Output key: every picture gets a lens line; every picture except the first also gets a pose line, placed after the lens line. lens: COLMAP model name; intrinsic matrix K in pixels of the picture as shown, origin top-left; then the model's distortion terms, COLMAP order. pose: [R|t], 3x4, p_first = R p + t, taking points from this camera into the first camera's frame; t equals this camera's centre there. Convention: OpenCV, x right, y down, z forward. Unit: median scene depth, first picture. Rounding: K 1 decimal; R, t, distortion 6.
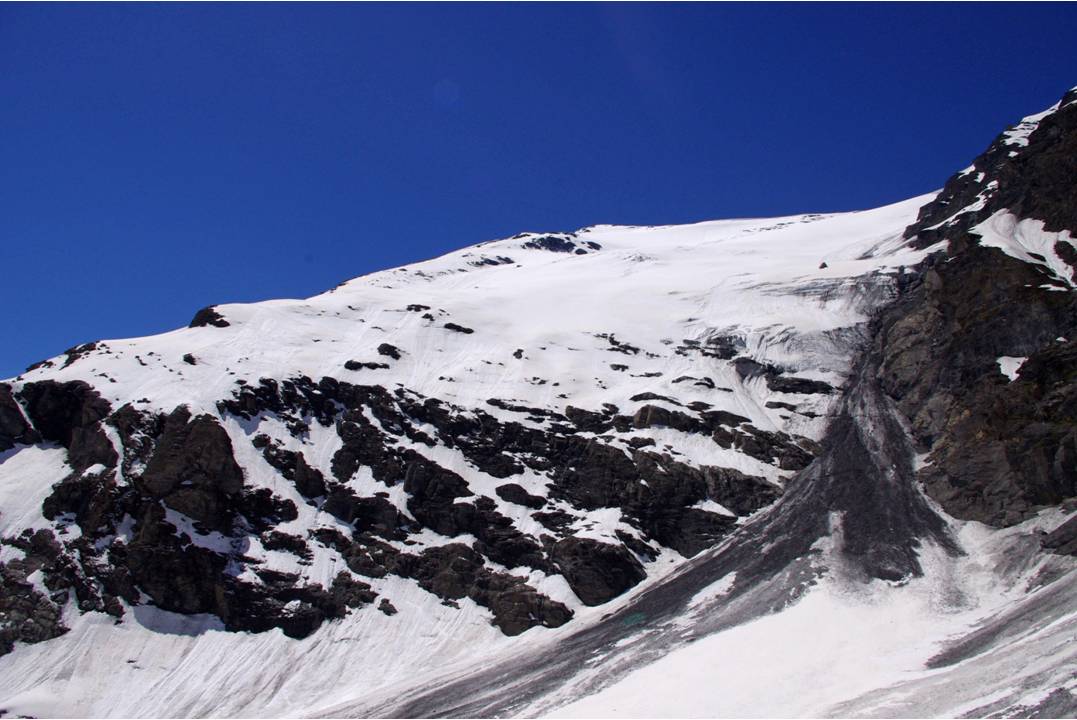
lens RADIAL K [[844.7, 0, 539.8], [0, 844.7, 356.2], [0, 0, 1]] dist [-0.046674, 0.063108]
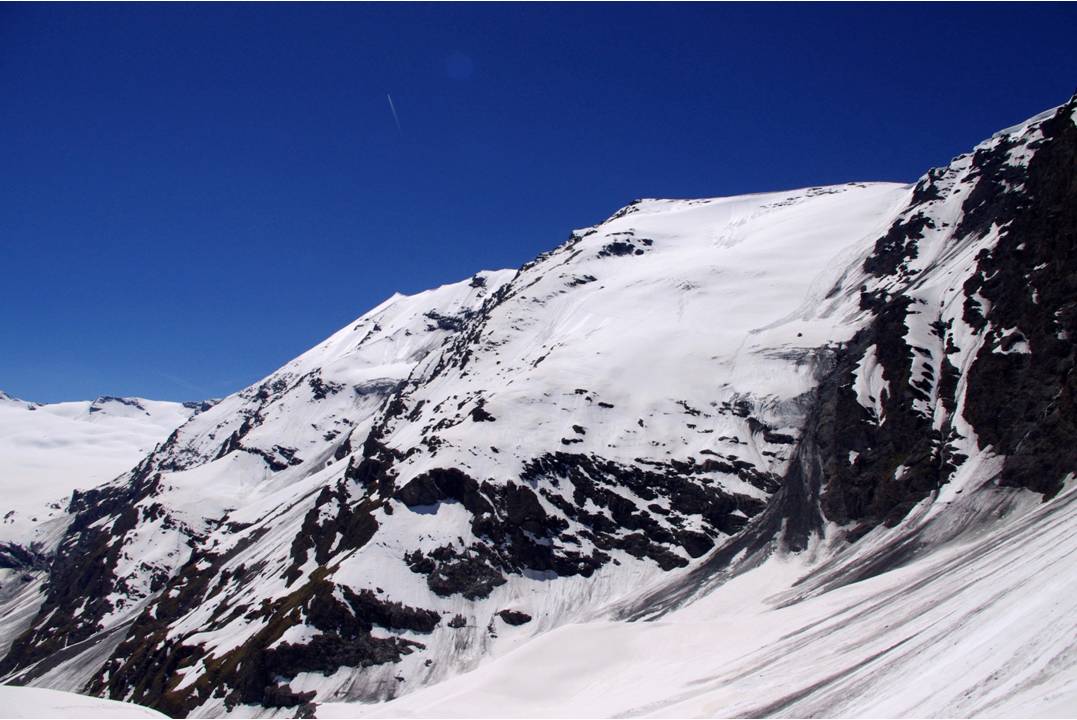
lens RADIAL K [[844.7, 0, 545.8], [0, 844.7, 360.9], [0, 0, 1]] dist [-0.046674, 0.063108]
pose [[0.996089, -0.078672, -0.040216, -0.217147], [0.084260, 0.982786, 0.164412, -0.682585], [0.026589, -0.167158, 0.985572, -1.324240]]
